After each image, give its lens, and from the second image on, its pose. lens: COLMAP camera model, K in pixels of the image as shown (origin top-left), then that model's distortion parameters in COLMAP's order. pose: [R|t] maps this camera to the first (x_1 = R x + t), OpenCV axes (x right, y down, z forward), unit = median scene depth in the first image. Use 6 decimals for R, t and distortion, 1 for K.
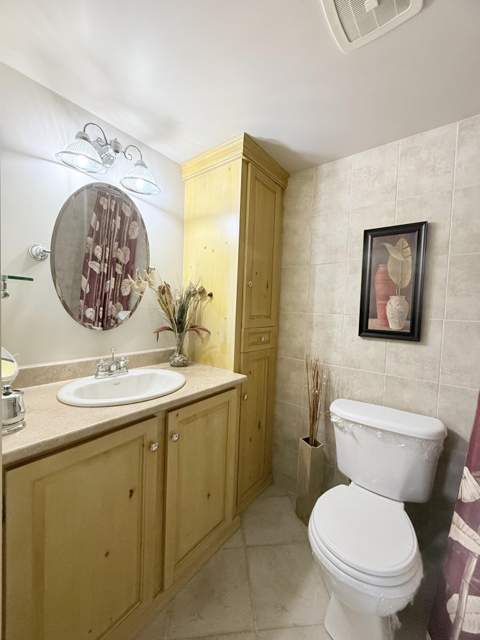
lens RADIAL K [[255.2, 0, 240.0], [0, 255.2, 320.0], [0, 0, 1]] dist [-0.000296, 0.000028]
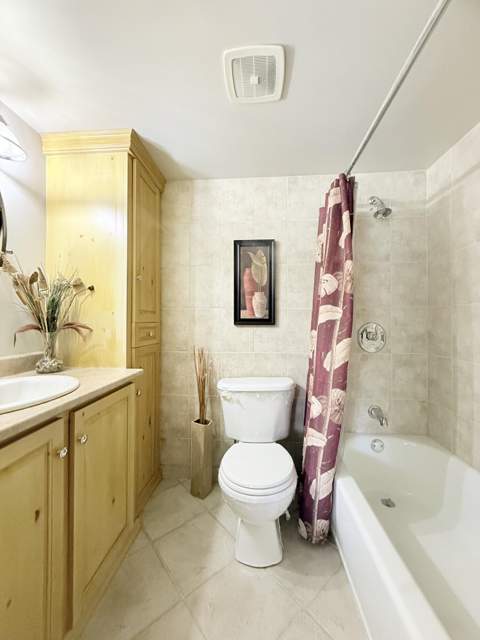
lens RADIAL K [[255.2, 0, 240.0], [0, 255.2, 320.0], [0, 0, 1]] dist [-0.000296, 0.000028]
pose [[0.830051, -0.035586, 0.556551, -0.200342], [0.056648, 0.998180, -0.020663, 0.067862], [-0.554803, 0.048678, 0.830557, -0.045218]]
